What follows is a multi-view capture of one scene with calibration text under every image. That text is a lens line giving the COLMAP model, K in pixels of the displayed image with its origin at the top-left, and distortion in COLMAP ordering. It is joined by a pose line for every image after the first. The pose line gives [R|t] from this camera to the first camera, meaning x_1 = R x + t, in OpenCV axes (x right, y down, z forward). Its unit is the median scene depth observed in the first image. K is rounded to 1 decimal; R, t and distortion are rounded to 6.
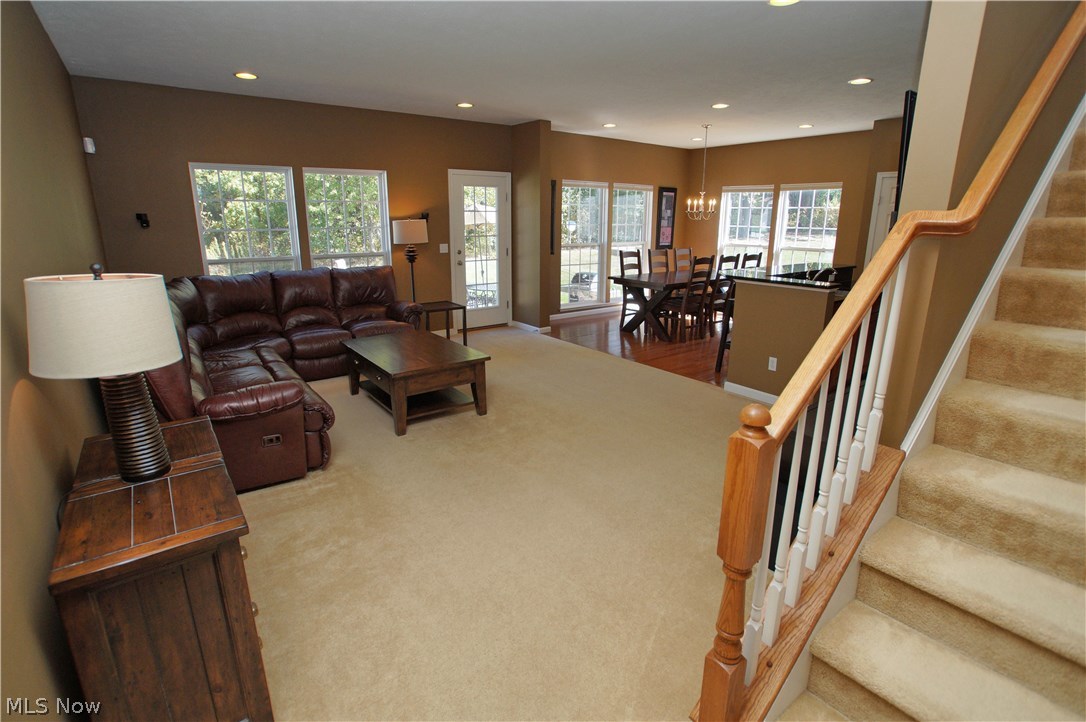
lens RADIAL K [[522.6, 0, 545.0], [0, 522.6, 349.5], [0, 0, 1]] dist [-0.096575, 0.072871]
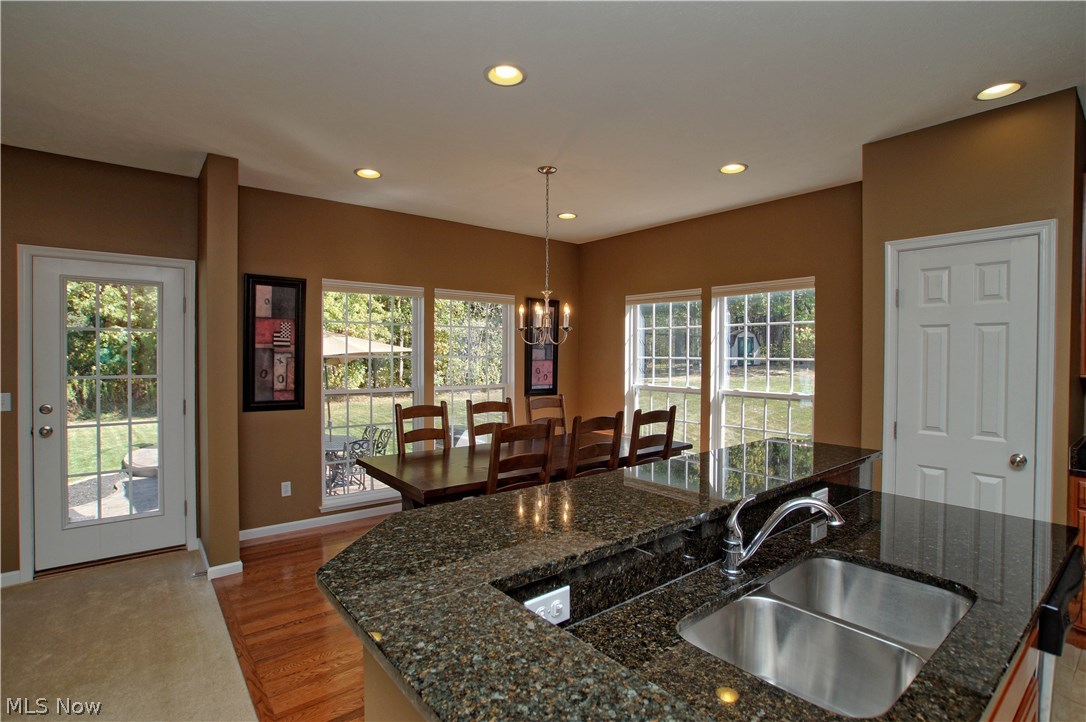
lens RADIAL K [[519.9, 0, 543.0], [0, 519.9, 361.0], [0, 0, 1]] dist [-0.061209, 0.025085]
pose [[0.999713, 0.000221, 0.023946, 0.301754], [0.005366, 0.972464, -0.232990, -0.122445], [-0.023338, 0.233052, 0.972184, 0.531956]]
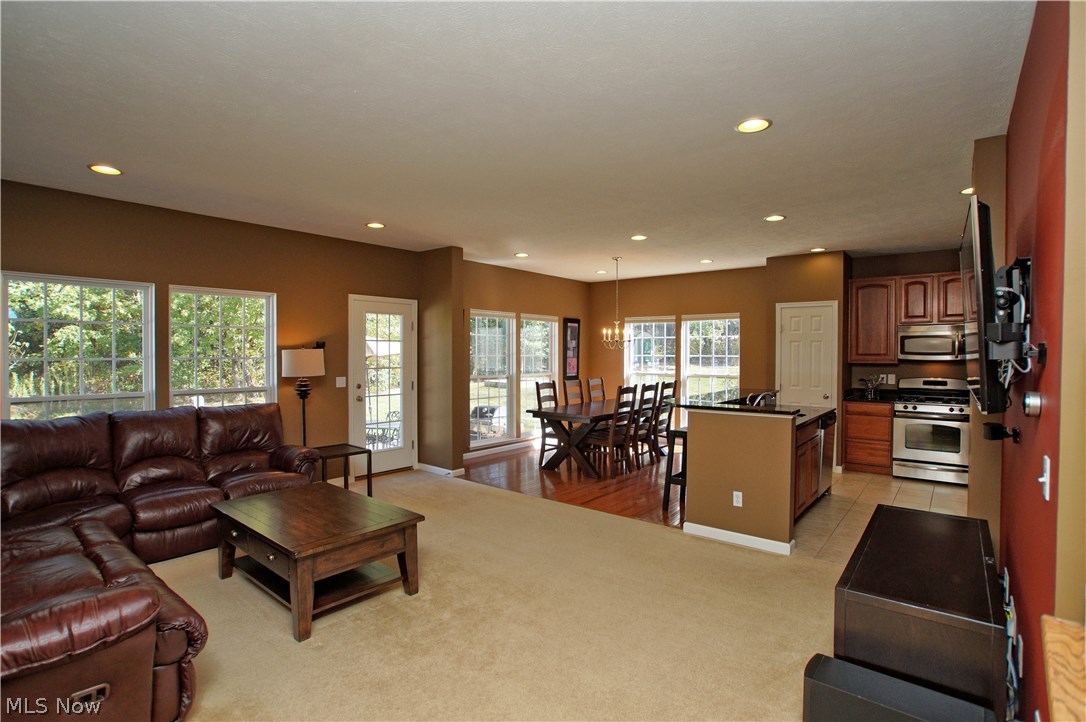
lens RADIAL K [[519.9, 0, 543.0], [0, 519.9, 361.0], [0, 0, 1]] dist [-0.061209, 0.025085]
pose [[0.972927, -0.006162, 0.231029, -0.066607], [0.059018, 0.973125, -0.222585, -0.018318], [-0.223449, 0.230194, 0.947144, 0.104762]]
